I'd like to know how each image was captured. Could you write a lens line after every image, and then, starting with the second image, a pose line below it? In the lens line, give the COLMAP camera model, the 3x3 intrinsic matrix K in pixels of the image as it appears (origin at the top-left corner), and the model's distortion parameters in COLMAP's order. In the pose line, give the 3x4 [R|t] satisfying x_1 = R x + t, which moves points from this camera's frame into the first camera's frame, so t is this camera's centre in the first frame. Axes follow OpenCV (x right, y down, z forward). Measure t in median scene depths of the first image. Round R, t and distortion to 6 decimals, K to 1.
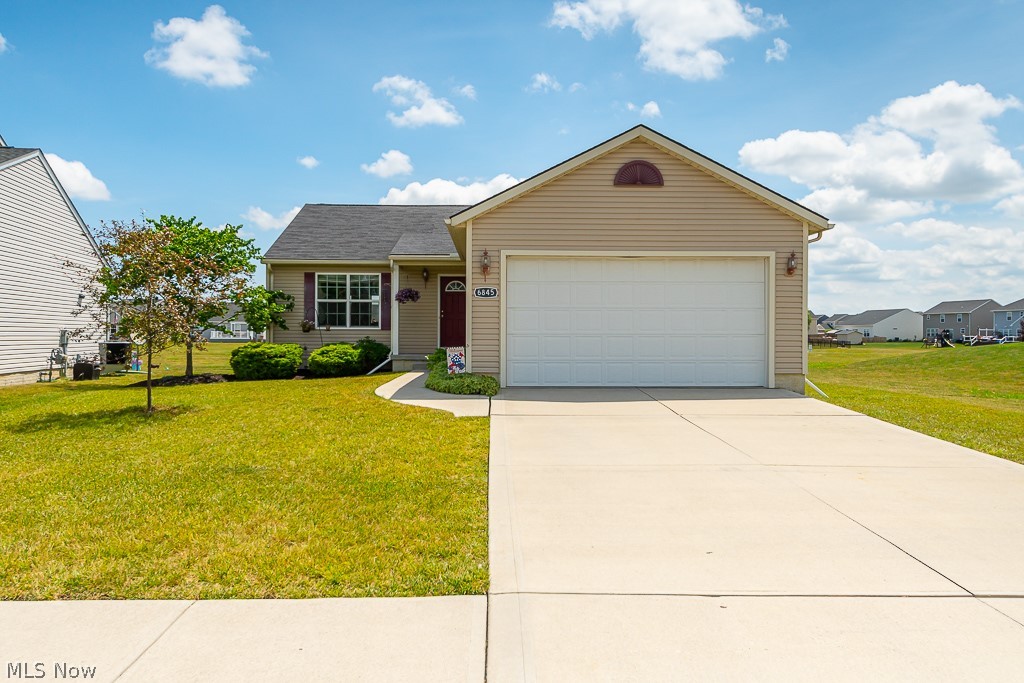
lens RADIAL K [[768.3, 0, 483.7], [0, 768.3, 342.4], [0, 0, 1]] dist [-0.005266, 0.007783]
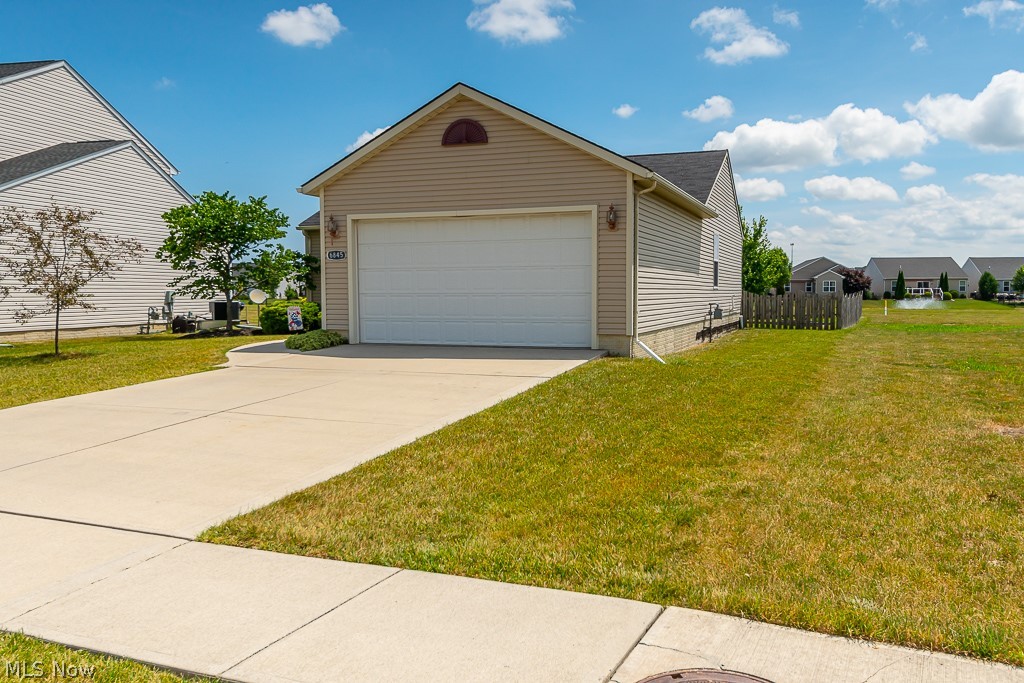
lens RADIAL K [[807.8, 0, 514.0], [0, 807.8, 342.0], [0, 0, 1]] dist [0.002518, -0.002462]
pose [[0.933976, 0.017649, -0.356900, 0.455247], [0.000568, 0.998705, 0.050874, -0.000685], [0.357336, -0.047718, 0.932756, 0.021959]]
